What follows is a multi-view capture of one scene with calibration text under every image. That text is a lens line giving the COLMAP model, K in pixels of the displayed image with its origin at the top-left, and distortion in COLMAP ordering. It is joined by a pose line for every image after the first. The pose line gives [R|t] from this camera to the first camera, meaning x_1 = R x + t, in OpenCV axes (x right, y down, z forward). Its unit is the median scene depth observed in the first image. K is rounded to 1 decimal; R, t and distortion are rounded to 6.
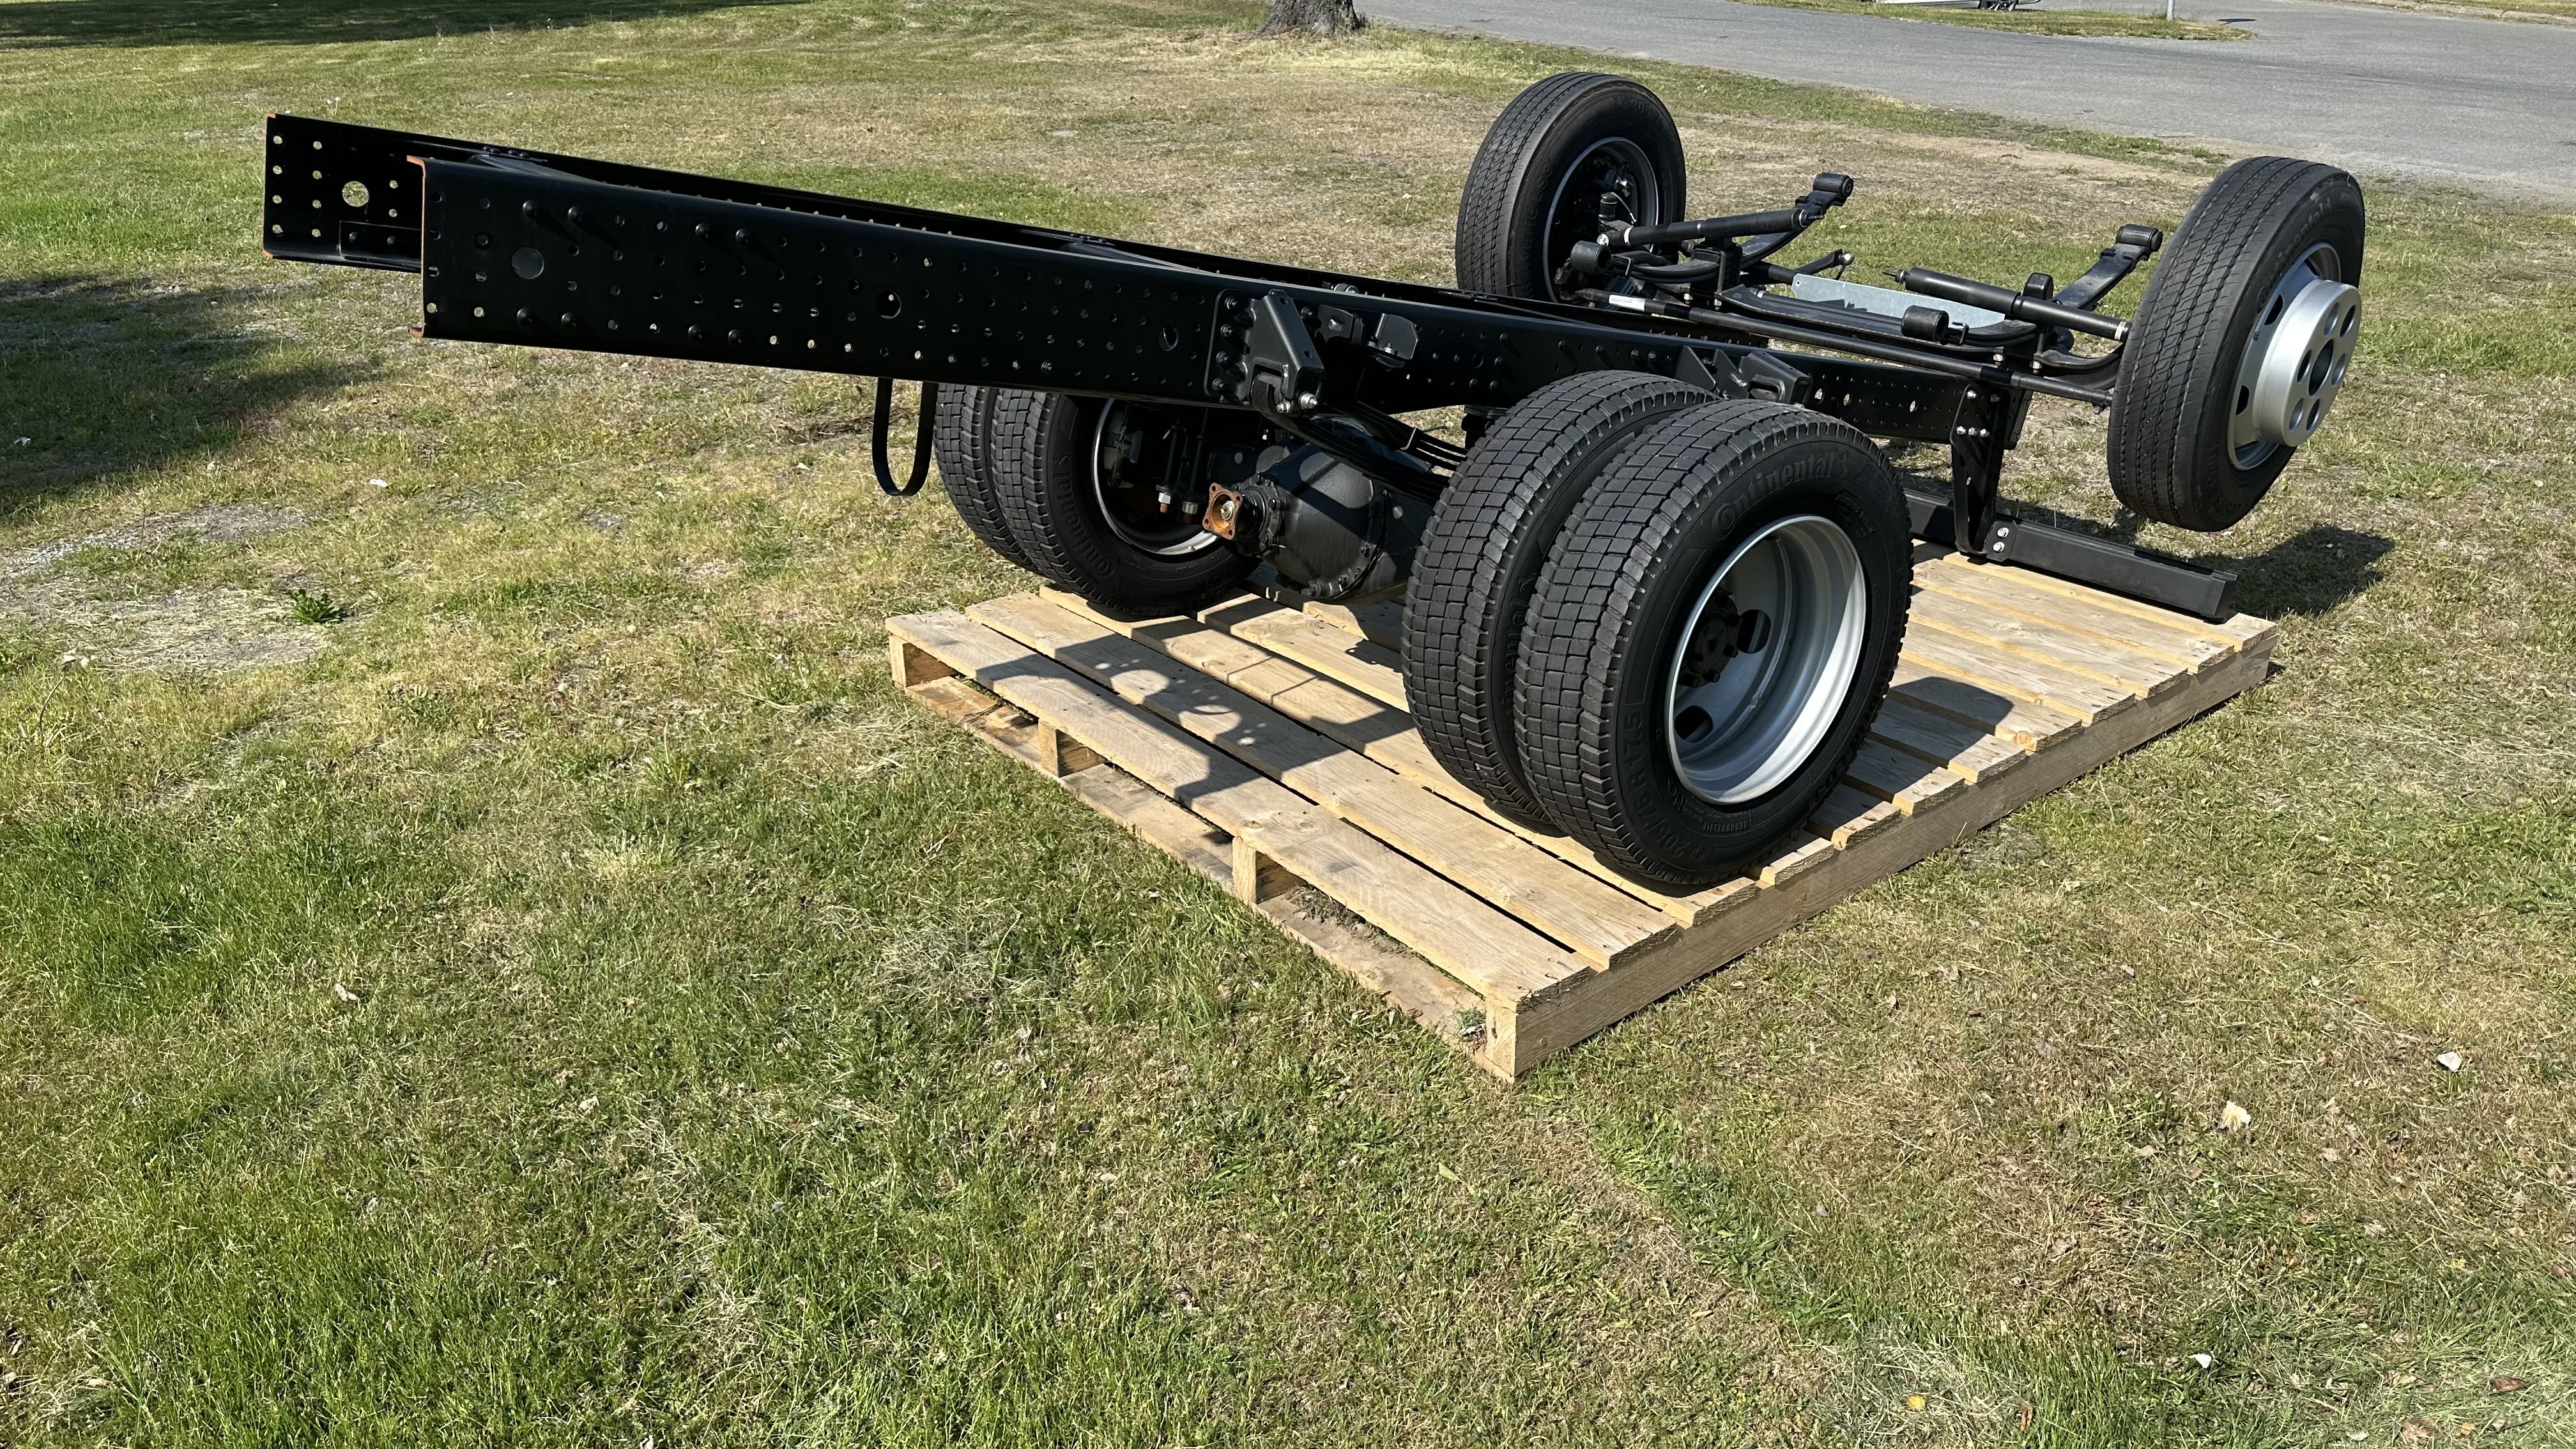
lens RADIAL K [[1766.7, 0, 1288.0], [0, 1766.7, 724.5], [0, 0, 1]] dist [-0.001175, -0.001153]
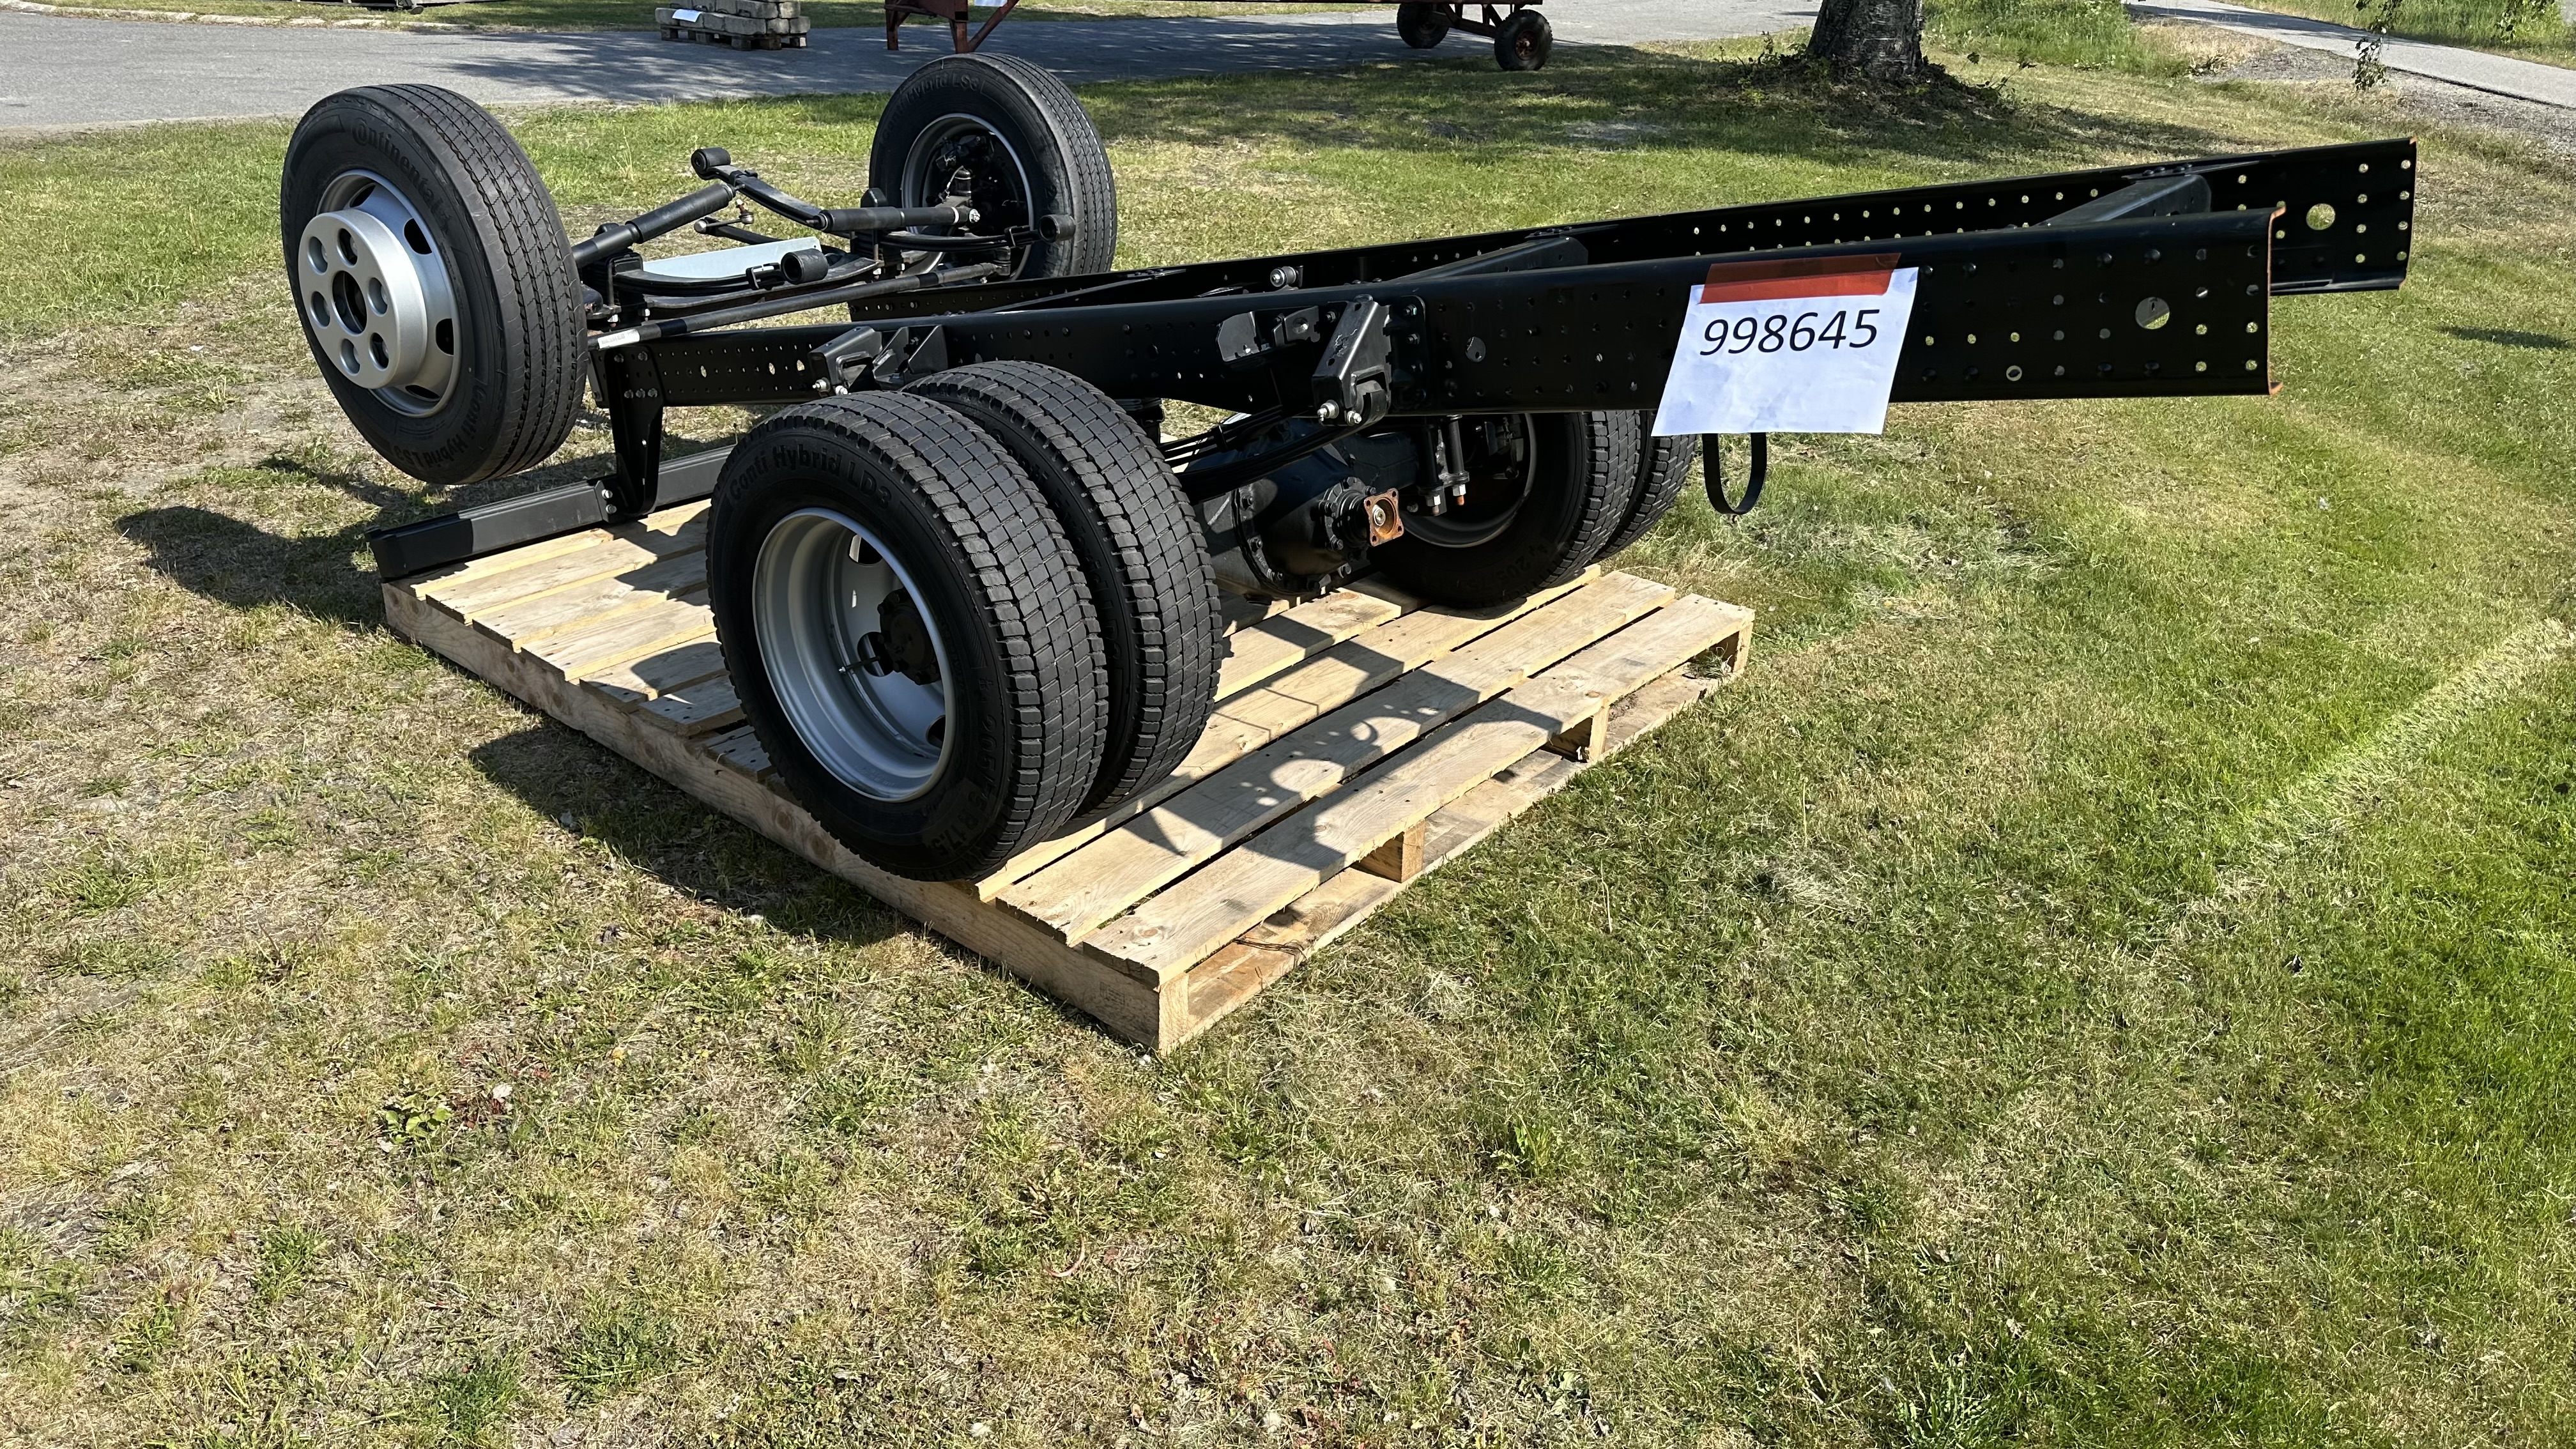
lens RADIAL K [[1766.7, 0, 1288.0], [0, 1766.7, 724.5], [0, 0, 1]] dist [-0.001175, -0.001153]
pose [[-0.195165, -0.429145, 0.881898, -0.850787], [0.387490, 0.792296, 0.471295, -0.463298], [-0.900978, 0.433707, 0.011661, 1.002961]]
